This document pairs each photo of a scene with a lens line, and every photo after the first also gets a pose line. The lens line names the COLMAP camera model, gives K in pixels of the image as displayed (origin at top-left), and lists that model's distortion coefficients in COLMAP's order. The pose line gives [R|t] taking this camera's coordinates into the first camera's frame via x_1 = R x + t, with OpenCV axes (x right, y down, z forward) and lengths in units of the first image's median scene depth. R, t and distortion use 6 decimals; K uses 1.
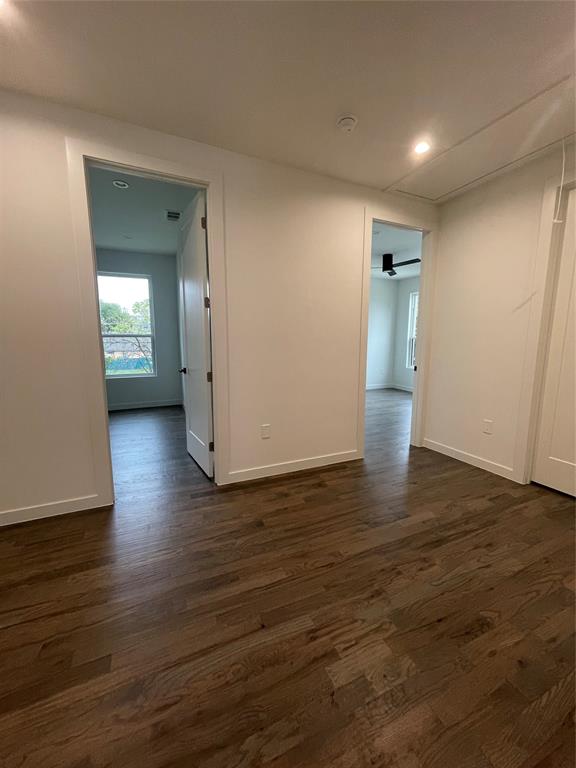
lens RADIAL K [[310.8, 0, 291.3], [0, 310.8, 383.4], [0, 0, 1]] dist [-0.002833, 0.000165]
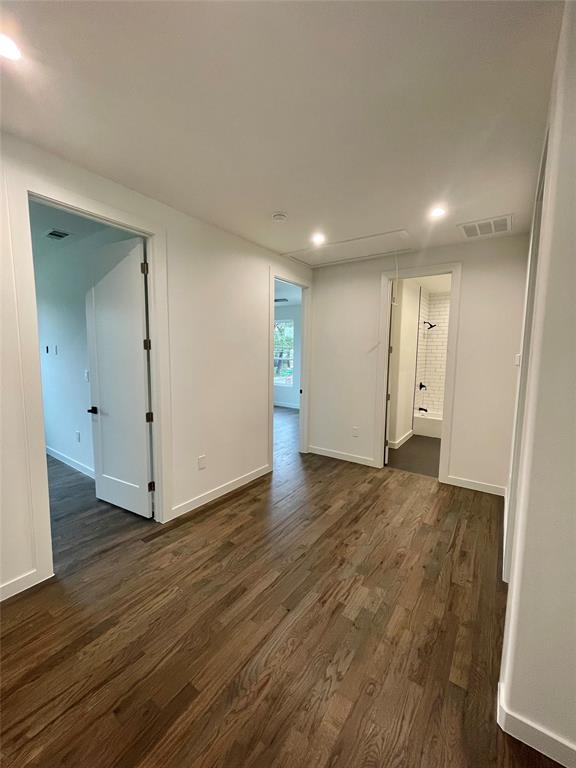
lens RADIAL K [[310.8, 0, 291.4], [0, 310.8, 383.8], [0, 0, 1]] dist [-0.002833, 0.000165]
pose [[0.864677, -0.044777, 0.500328, -0.466349], [0.060747, 0.998030, -0.015665, -0.109797], [-0.498641, 0.043938, 0.865694, -0.134232]]
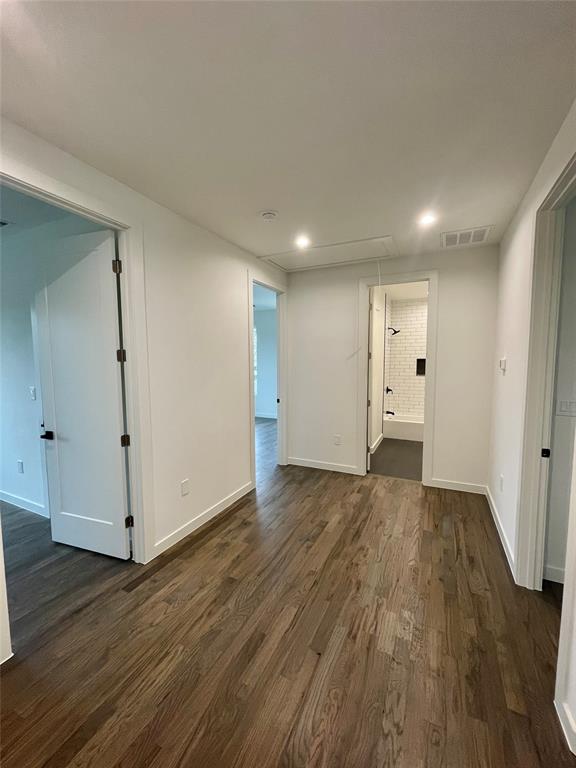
lens RADIAL K [[310.8, 0, 291.0], [0, 310.8, 383.6], [0, 0, 1]] dist [-0.002833, 0.000165]
pose [[0.771518, -0.061255, 0.633252, -0.566882], [0.097168, 0.995022, -0.022134, -0.146600], [-0.628744, 0.078609, 0.773629, 0.051216]]
